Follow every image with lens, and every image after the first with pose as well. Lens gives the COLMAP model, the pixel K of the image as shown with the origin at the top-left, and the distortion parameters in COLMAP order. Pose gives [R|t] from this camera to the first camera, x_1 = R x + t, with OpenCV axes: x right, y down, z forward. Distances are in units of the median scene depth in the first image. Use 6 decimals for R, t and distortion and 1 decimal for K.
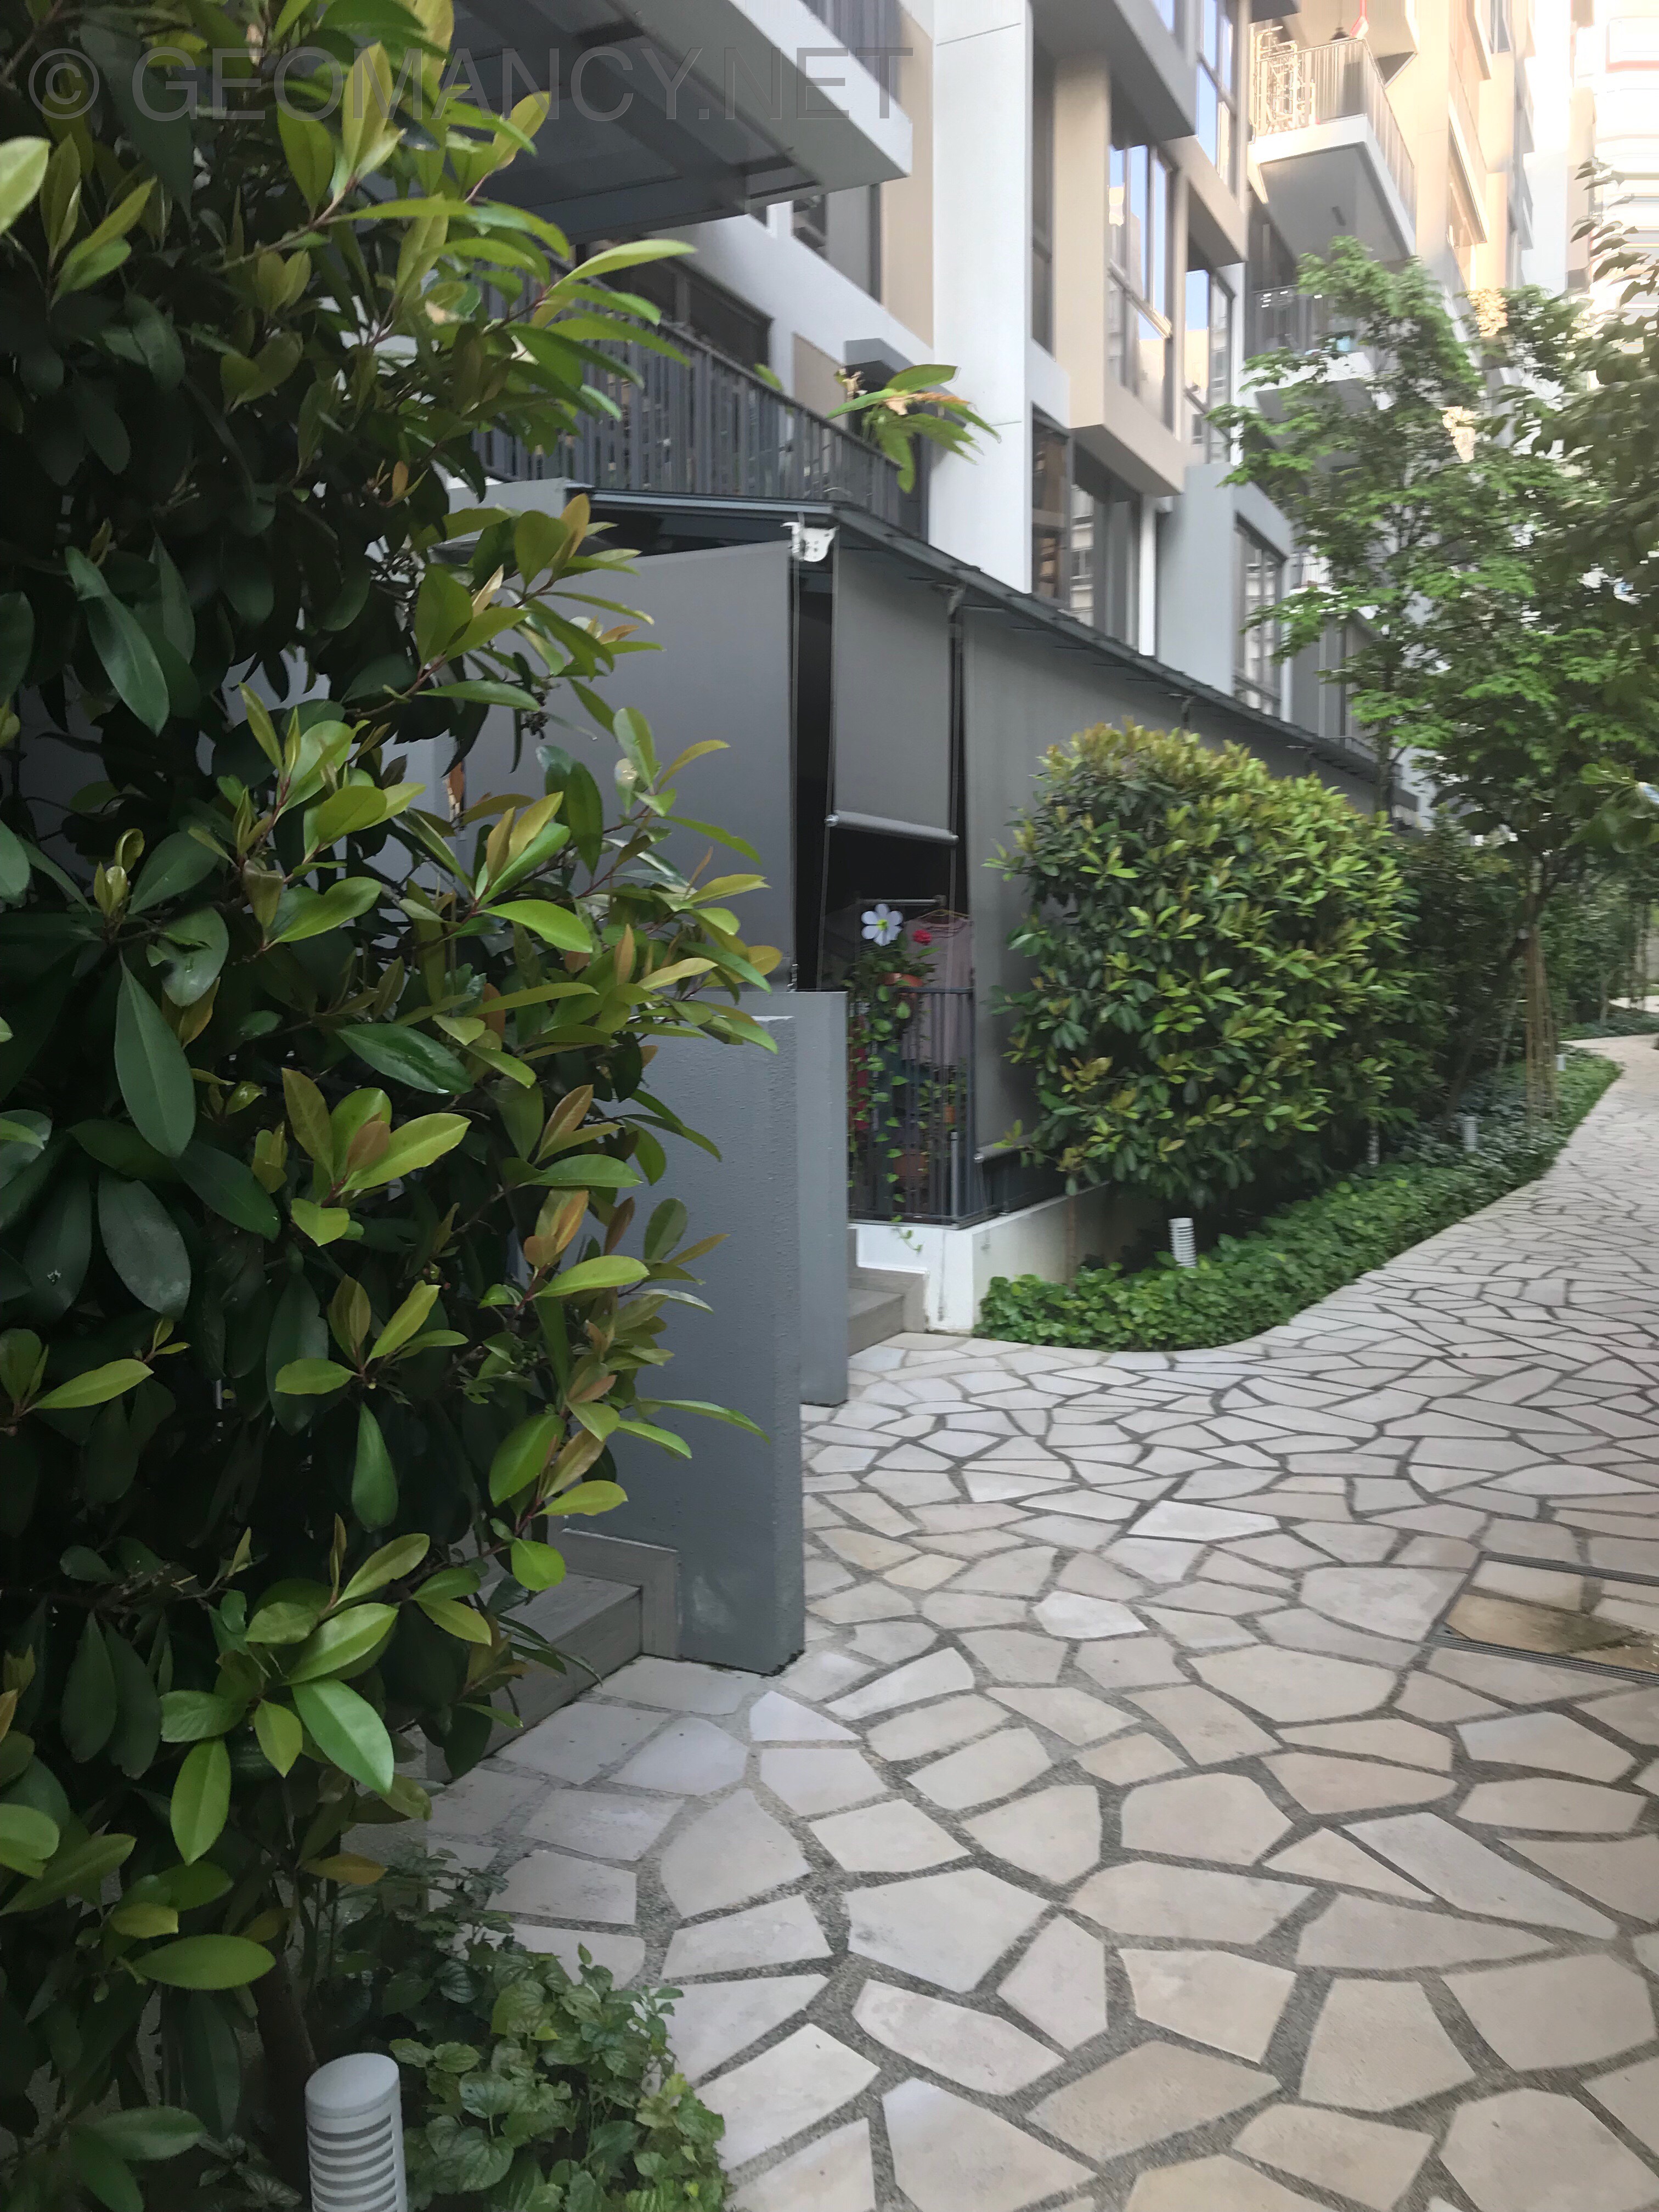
lens RADIAL K [[1780.3, 0, 832.4], [0, 1780.3, 1102.8], [0, 0, 1]] dist [0.010413, 0.001142]
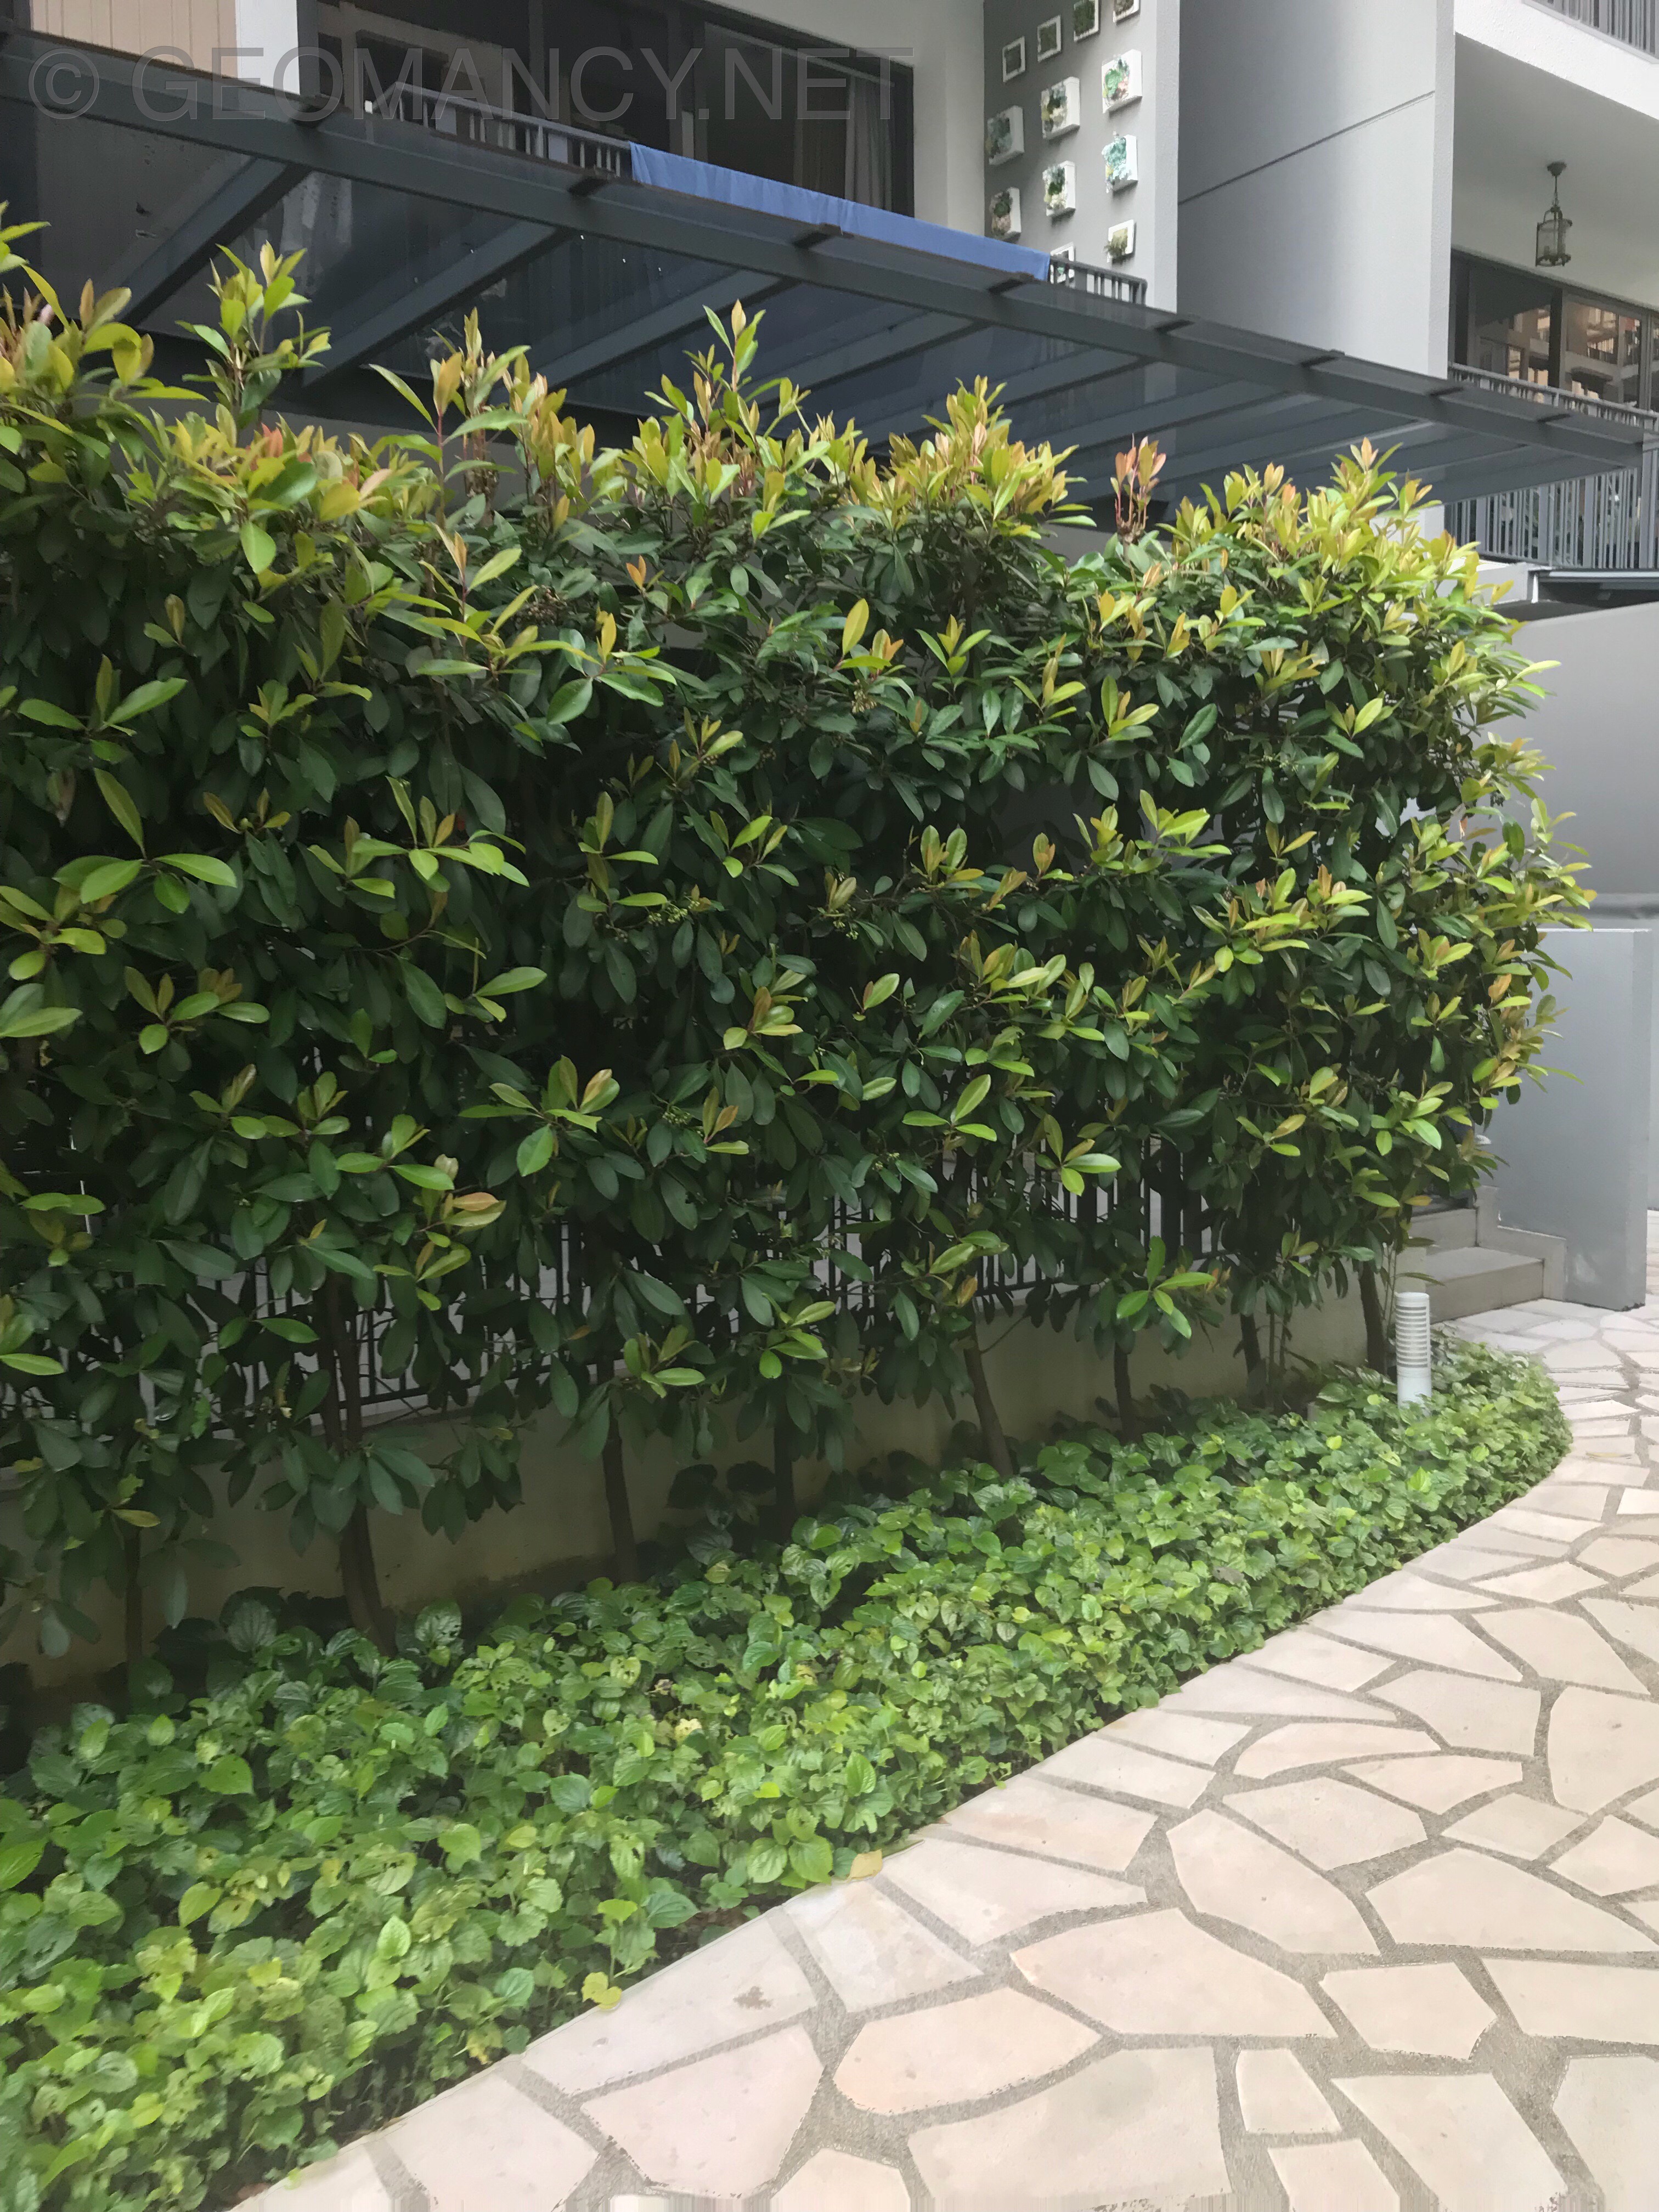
lens RADIAL K [[1780.3, 0, 831.3], [0, 1780.3, 1102.8], [0, 0, 1]] dist [0.010413, 0.001142]
pose [[0.869919, 0.039800, -0.491586, 0.377501], [-0.026158, 0.999059, 0.034596, 0.208892], [0.492500, -0.017237, 0.870142, -2.346295]]
